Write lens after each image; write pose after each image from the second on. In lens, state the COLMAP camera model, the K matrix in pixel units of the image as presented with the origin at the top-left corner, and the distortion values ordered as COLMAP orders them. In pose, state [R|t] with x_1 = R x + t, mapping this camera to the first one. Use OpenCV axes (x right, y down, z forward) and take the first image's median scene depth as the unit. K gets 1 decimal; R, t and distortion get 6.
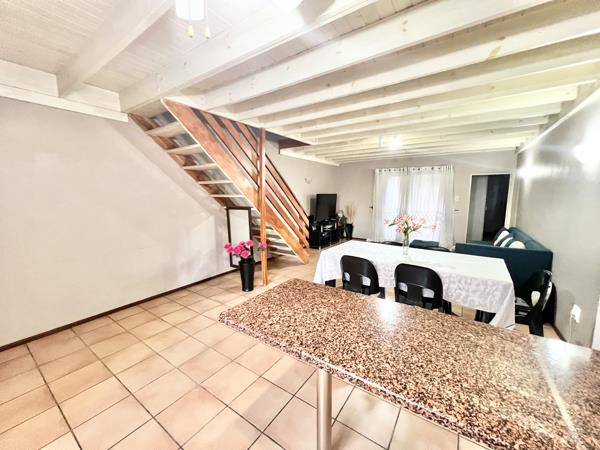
lens RADIAL K [[240.3, 0, 299.0], [0, 240.3, 224.1], [0, 0, 1]] dist [-0.000356, 0.000141]
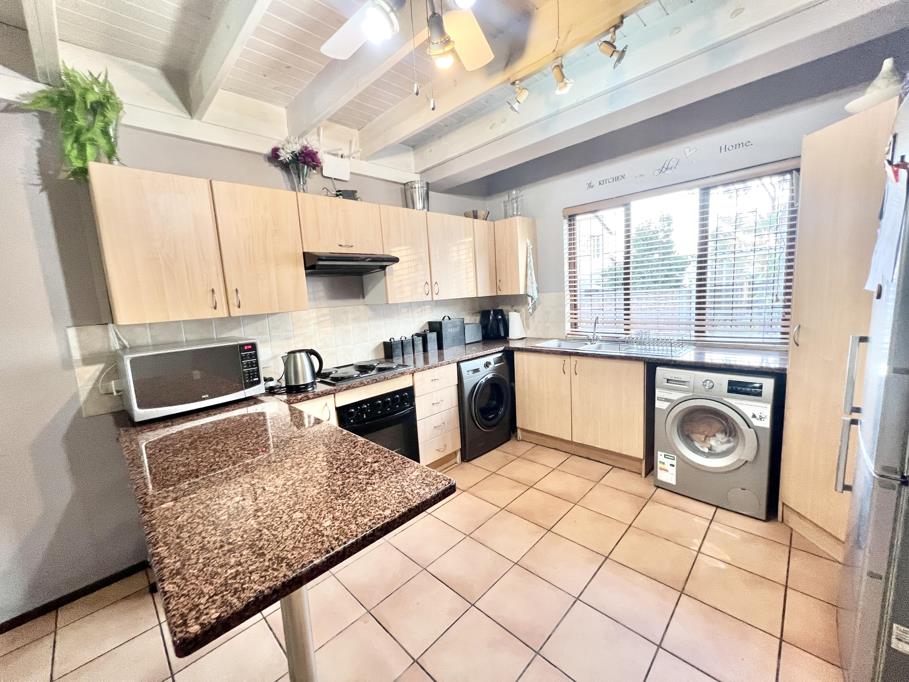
lens RADIAL K [[364.0, 0, 453.0], [0, 364.0, 339.6], [0, 0, 1]] dist [-0.000356, 0.000141]
pose [[-0.983058, 0.039263, 0.179040, -0.139670], [0.084356, 0.964109, 0.251750, -0.045832], [-0.162729, 0.262588, -0.951087, 0.484462]]
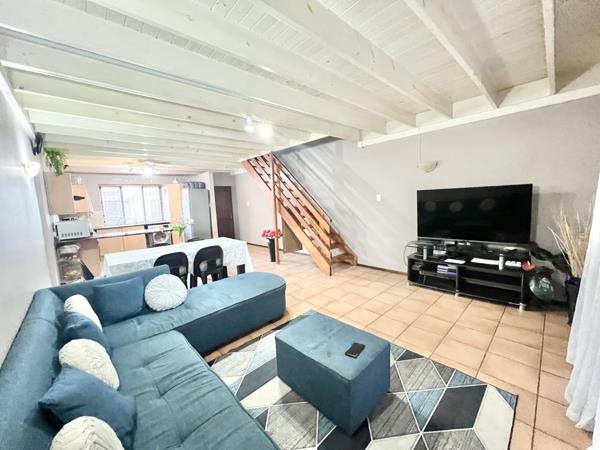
lens RADIAL K [[240.3, 0, 299.0], [0, 240.3, 224.1], [0, 0, 1]] dist [-0.000356, 0.000141]
pose [[-0.210971, 0.115243, -0.970675, 1.056153], [-0.076326, 0.988052, 0.133895, -0.152277], [0.974508, 0.102336, -0.199654, 1.270052]]
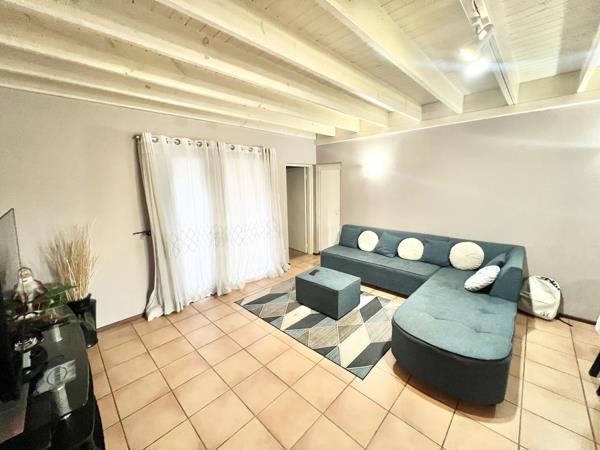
lens RADIAL K [[240.3, 0, 299.0], [0, 240.3, 224.1], [0, 0, 1]] dist [-0.000356, 0.000141]
pose [[0.168662, -0.163698, 0.971986, -0.052560], [0.148492, 0.979078, 0.139126, -0.175459], [-0.974425, 0.120867, 0.189441, 1.185248]]
